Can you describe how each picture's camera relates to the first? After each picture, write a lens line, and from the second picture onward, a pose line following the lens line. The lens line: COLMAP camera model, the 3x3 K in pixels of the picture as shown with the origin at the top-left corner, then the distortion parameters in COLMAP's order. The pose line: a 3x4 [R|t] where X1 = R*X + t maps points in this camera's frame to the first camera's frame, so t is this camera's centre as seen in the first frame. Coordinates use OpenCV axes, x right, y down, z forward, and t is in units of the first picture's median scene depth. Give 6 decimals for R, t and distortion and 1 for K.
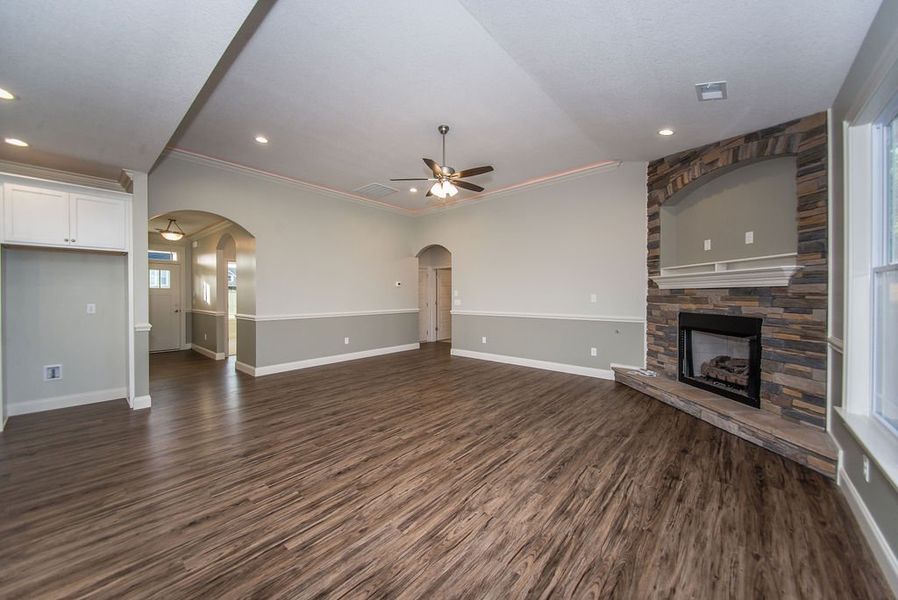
lens RADIAL K [[326.7, 0, 449.8], [0, 326.7, 295.7], [0, 0, 1]] dist [0.018144, -0.006798]
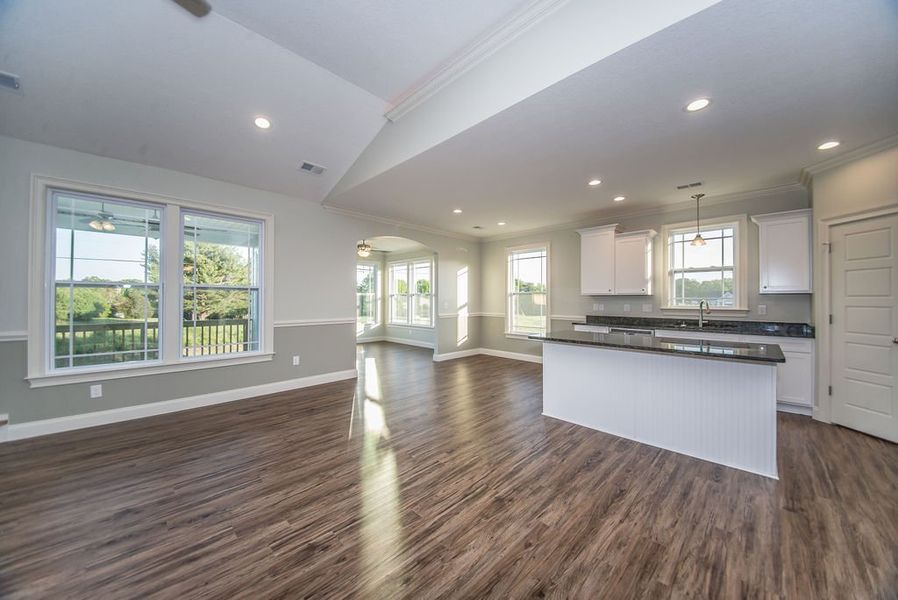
lens RADIAL K [[314.5, 0, 455.1], [0, 314.5, 298.7], [0, 0, 1]] dist [-0.013846, -0.002389]
pose [[-0.998825, 0.000586, 0.048454, -0.458701], [0.000484, 0.999998, -0.002125, 0.004993], [-0.048455, -0.002099, -0.998823, 1.461201]]
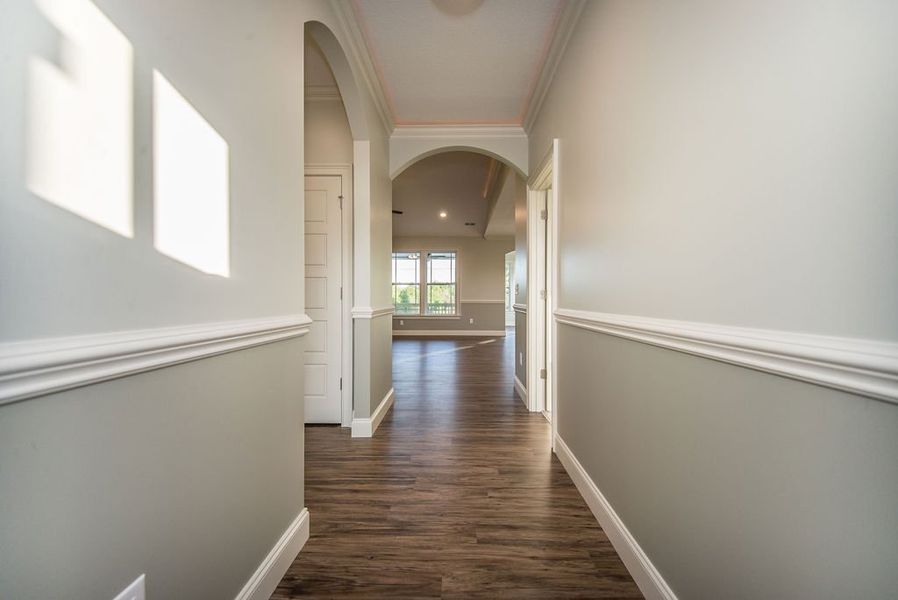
lens RADIAL K [[354.8, 0, 445.9], [0, 354.8, 297.9], [0, 0, 1]] dist [0.019727, -0.007296]
pose [[-0.636097, -0.005091, 0.771593, -1.897506], [-0.002997, 0.999987, 0.004127, 0.068901], [-0.771604, 0.000313, -0.636104, 2.207701]]
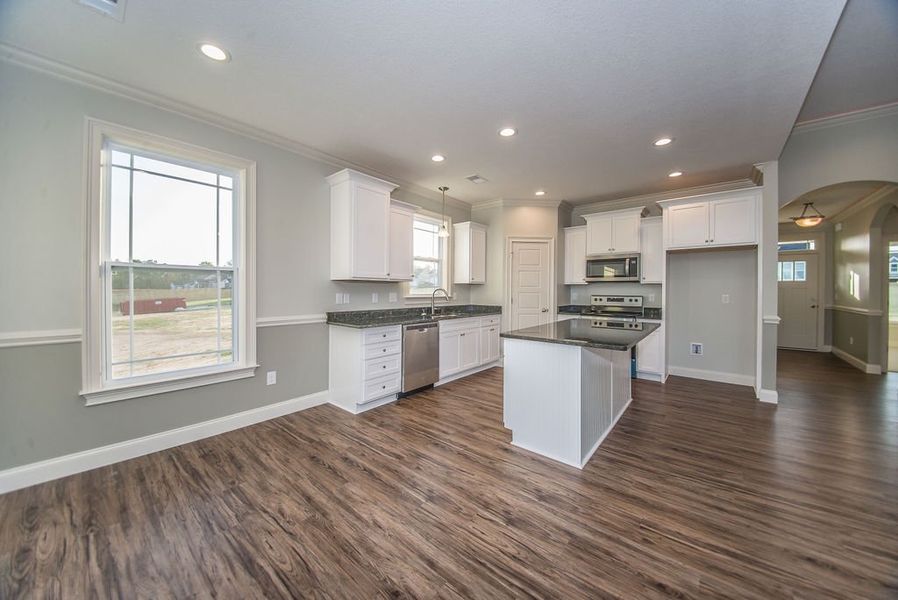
lens RADIAL K [[313.6, 0, 449.1], [0, 313.6, 294.1], [0, 0, 1]] dist [-0.001796, -0.004115]
pose [[0.010895, 0.015809, -0.999816, -0.030007], [-0.004697, 0.999865, 0.015759, 0.012872], [0.999930, 0.004524, 0.010967, 0.057518]]
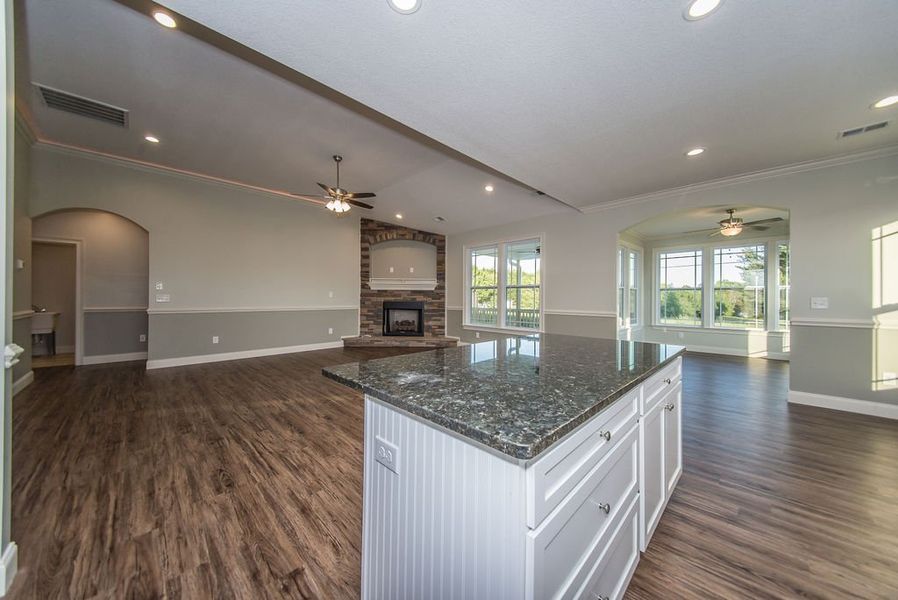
lens RADIAL K [[313.6, 0, 441.9], [0, 313.6, 295.4], [0, 0, 1]] dist [-0.001796, -0.004115]
pose [[0.089105, 0.011402, 0.995957, -1.477211], [-0.005137, 0.999926, -0.010988, 0.039434], [-0.996009, -0.004137, 0.089157, 0.609659]]
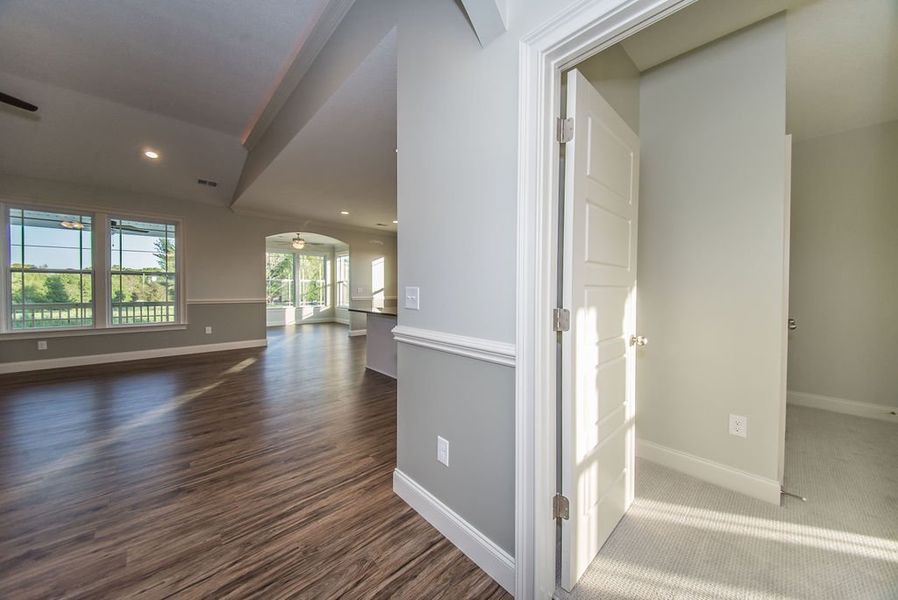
lens RADIAL K [[313.6, 0, 460.5], [0, 313.6, 293.3], [0, 0, 1]] dist [-0.001796, -0.004115]
pose [[-0.996762, -0.006279, 0.080168, -1.280387], [-0.005143, 0.999884, 0.014366, 0.031894], [-0.080249, 0.013907, -0.996678, 1.782122]]
